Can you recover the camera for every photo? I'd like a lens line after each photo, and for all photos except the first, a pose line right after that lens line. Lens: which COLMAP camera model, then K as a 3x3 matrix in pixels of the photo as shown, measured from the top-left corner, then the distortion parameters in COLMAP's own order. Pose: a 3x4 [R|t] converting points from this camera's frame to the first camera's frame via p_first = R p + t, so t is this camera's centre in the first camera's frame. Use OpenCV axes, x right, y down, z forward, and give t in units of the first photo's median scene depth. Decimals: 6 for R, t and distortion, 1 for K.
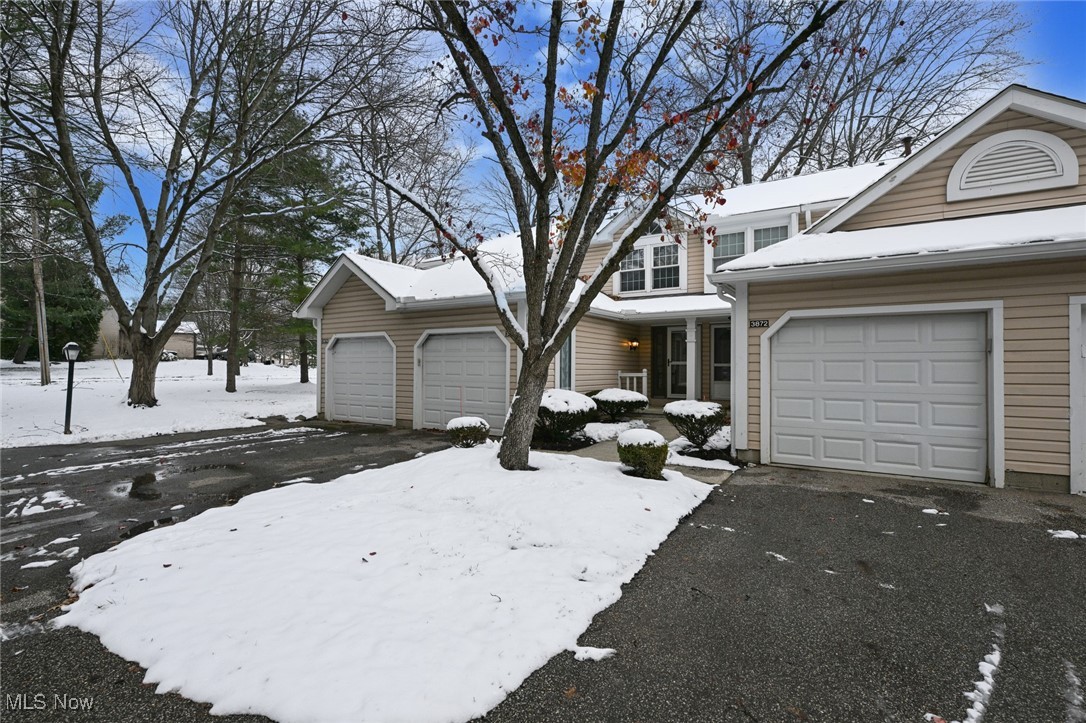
lens RADIAL K [[497.4, 0, 542.4], [0, 497.4, 363.0], [0, 0, 1]] dist [0.000082, 0.000009]
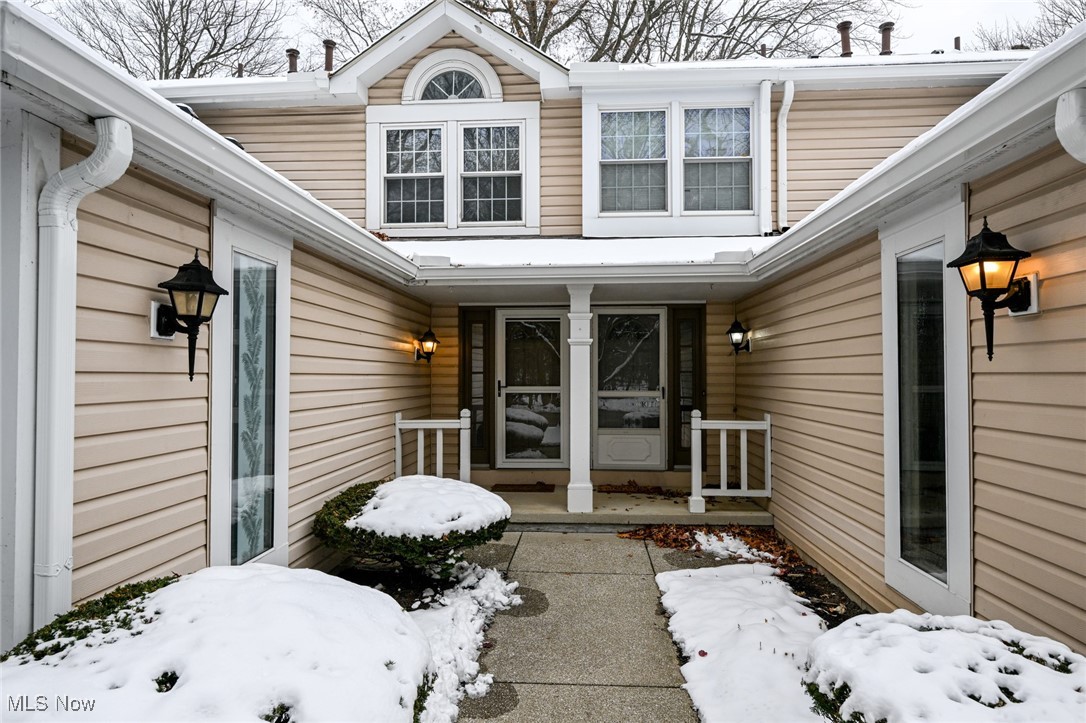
lens RADIAL K [[654.0, 0, 543.0], [0, 654.0, 364.0], [0, 0, 1]] dist [0.000905, -0.000233]
pose [[0.883776, 0.002559, 0.467904, 0.014757], [0.000623, 0.999978, -0.006646, -0.019247], [-0.467911, 0.006165, 0.883754, 0.467851]]
